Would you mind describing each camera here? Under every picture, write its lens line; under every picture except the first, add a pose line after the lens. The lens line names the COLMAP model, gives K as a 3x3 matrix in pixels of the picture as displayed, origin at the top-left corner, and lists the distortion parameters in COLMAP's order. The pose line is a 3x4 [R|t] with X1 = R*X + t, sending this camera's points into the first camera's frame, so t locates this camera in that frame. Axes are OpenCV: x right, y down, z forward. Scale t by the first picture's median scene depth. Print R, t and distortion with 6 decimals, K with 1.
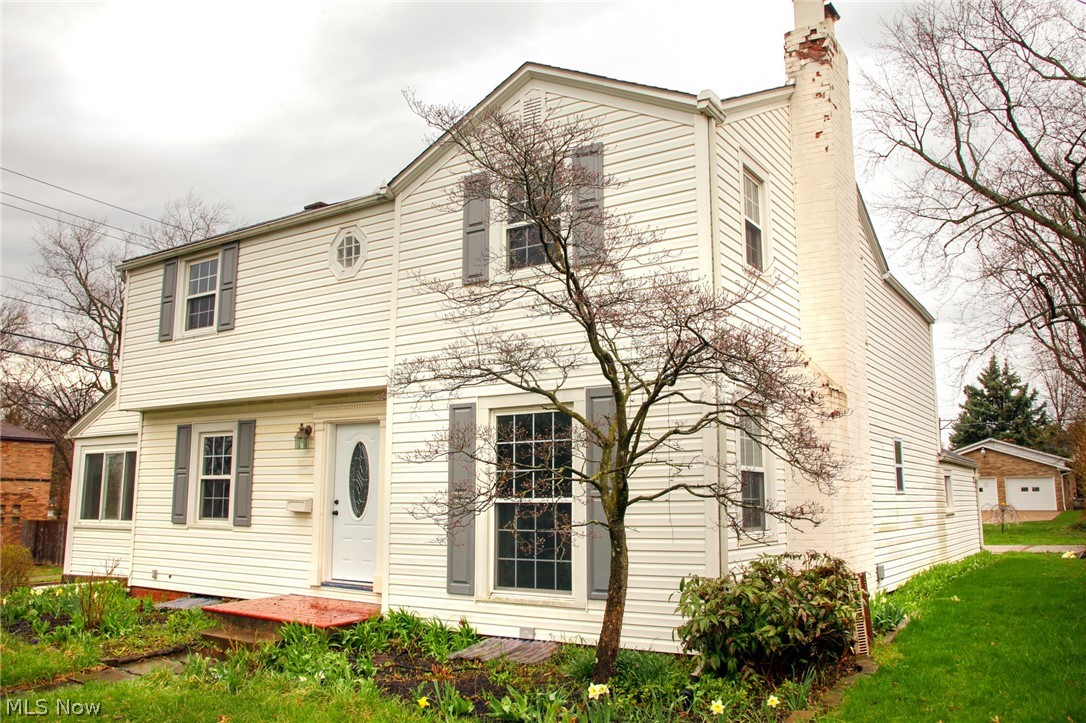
lens RADIAL K [[876.1, 0, 543.6], [0, 876.1, 360.4], [0, 0, 1]] dist [-0.089691, 0.060416]
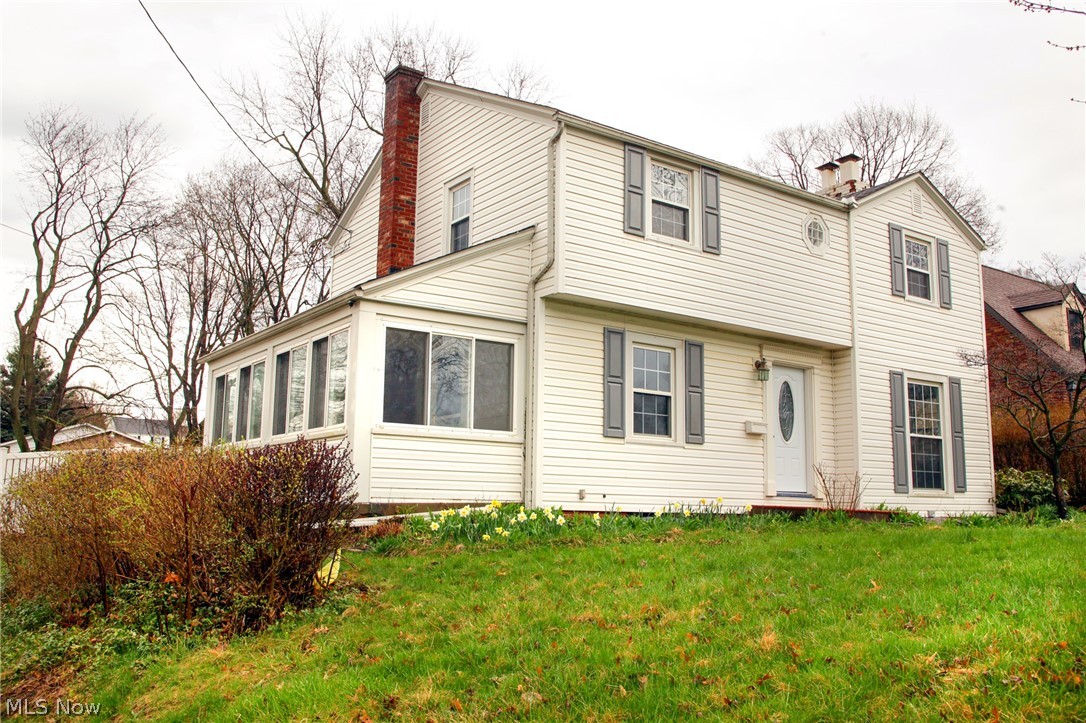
lens RADIAL K [[954.9, 0, 542.7], [0, 954.9, 360.6], [0, 0, 1]] dist [-0.076953, 0.034809]
pose [[0.358269, 0.151630, 0.921223, -1.442716], [-0.164402, 0.981551, -0.097623, 0.230469], [-0.919030, -0.116476, 0.376587, 0.737532]]
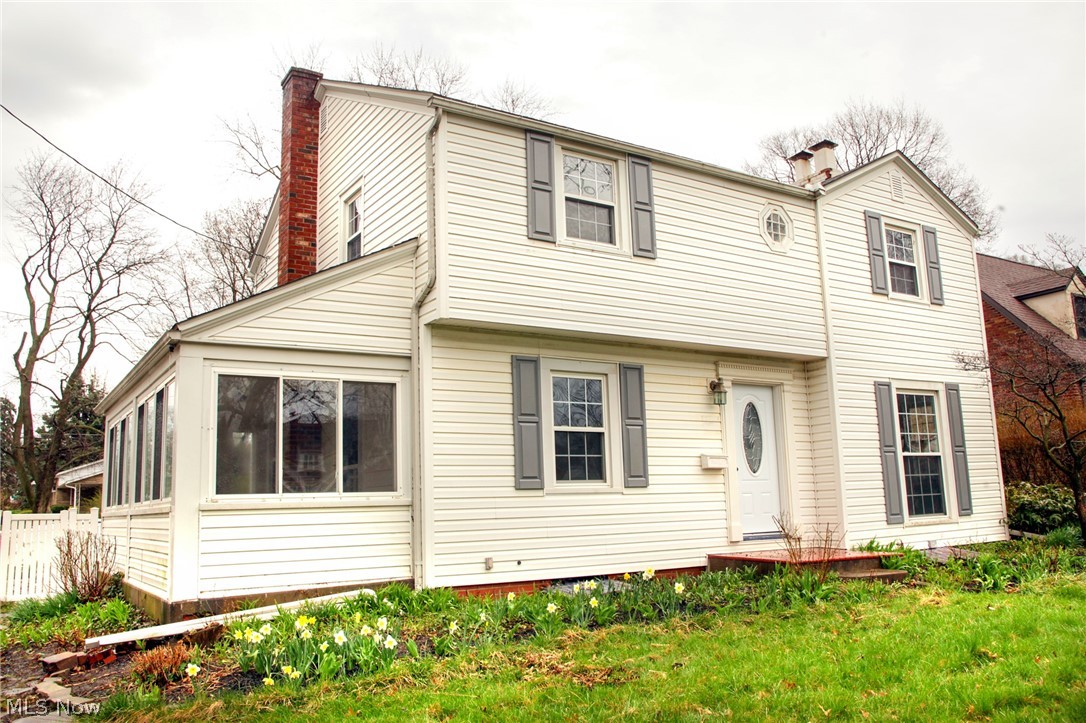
lens RADIAL K [[876.1, 0, 540.7], [0, 876.1, 361.7], [0, 0, 1]] dist [-0.089691, 0.060416]
pose [[0.402901, 0.135000, 0.905233, -1.162088], [-0.114820, 0.988703, -0.096345, 0.159758], [-0.908013, -0.065121, 0.413850, 0.723286]]
